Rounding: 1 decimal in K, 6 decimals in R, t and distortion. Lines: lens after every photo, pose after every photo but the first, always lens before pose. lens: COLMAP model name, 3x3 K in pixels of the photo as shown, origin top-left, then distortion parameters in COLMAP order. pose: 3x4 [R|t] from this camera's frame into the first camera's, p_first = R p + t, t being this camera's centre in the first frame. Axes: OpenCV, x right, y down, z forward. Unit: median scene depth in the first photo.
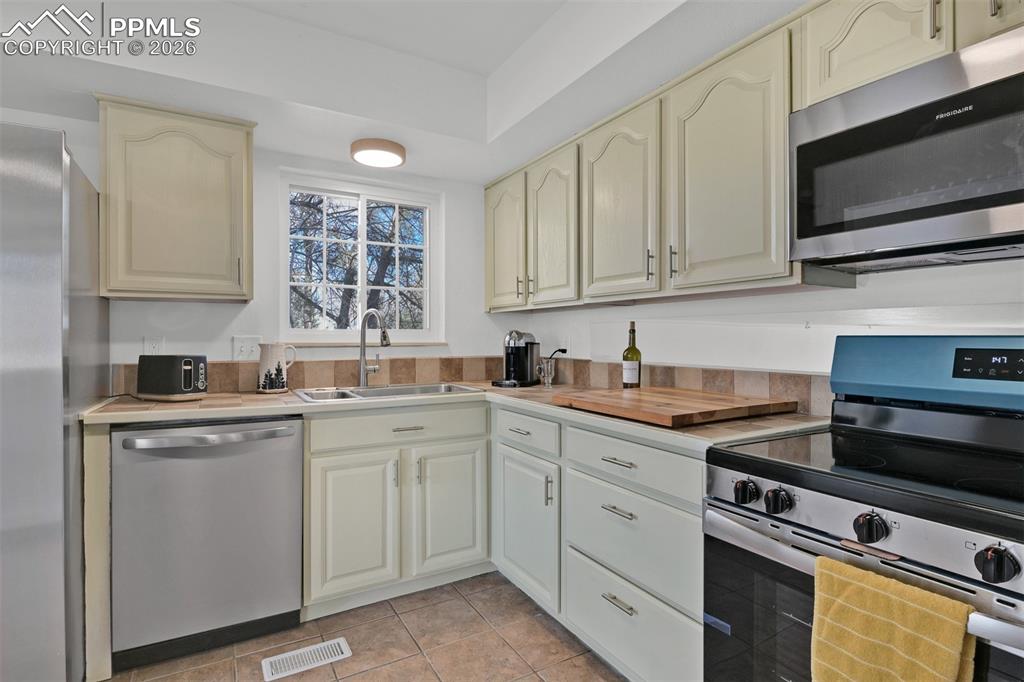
lens RADIAL K [[512.1, 0, 516.1], [0, 512.1, 339.2], [0, 0, 1]] dist [-0.006669, -0.003687]
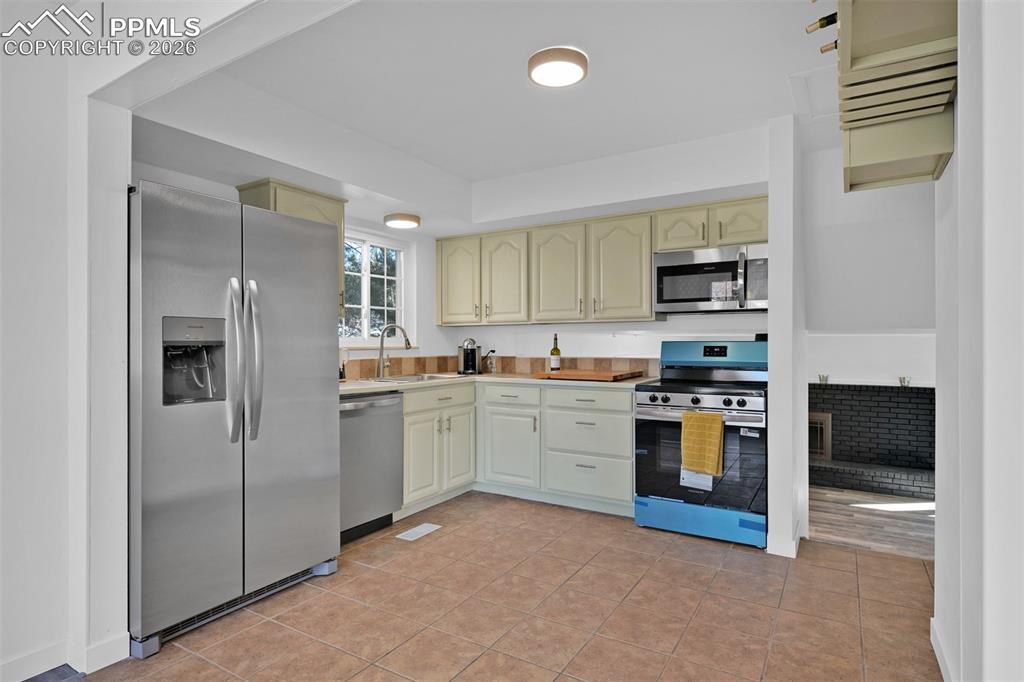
lens RADIAL K [[528.9, 0, 525.4], [0, 528.9, 341.3], [0, 0, 1]] dist [-0.000565, -0.001020]
pose [[0.875280, -0.002806, 0.483608, -0.743072], [0.005762, 0.999973, -0.004626, 0.000476], [-0.483582, 0.006836, 0.875272, -0.563377]]
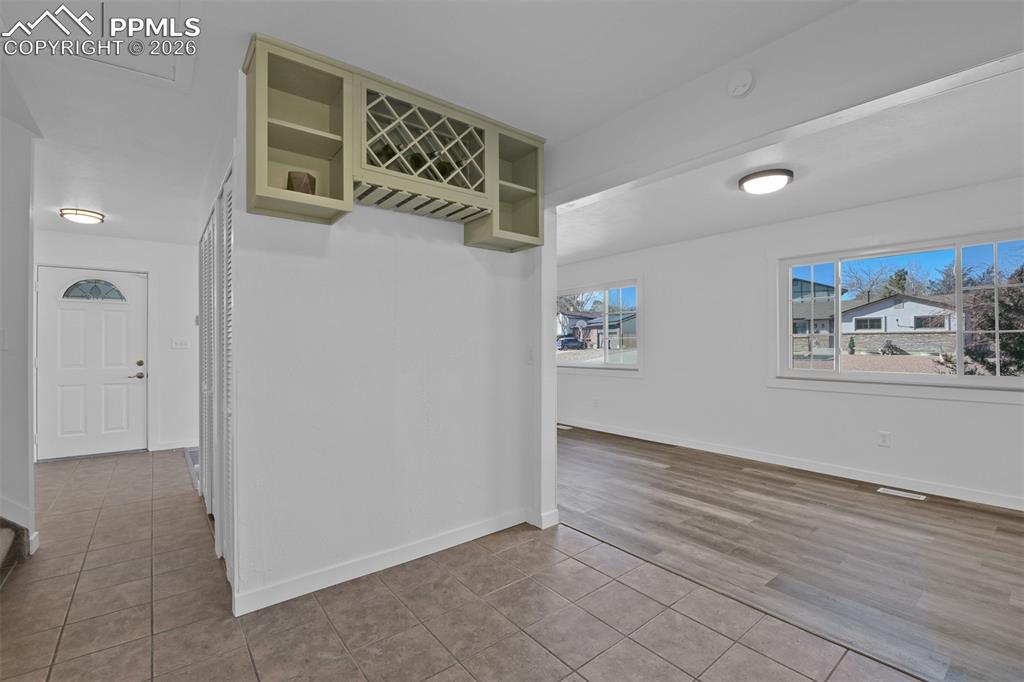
lens RADIAL K [[455.3, 0, 514.1], [0, 455.3, 345.2], [0, 0, 1]] dist [-0.004352, -0.003293]
pose [[-0.989469, -0.007157, -0.144567, -0.132699], [-0.007145, 0.999974, -0.000599, -0.011432], [0.144567, 0.000440, -0.989495, 0.757970]]
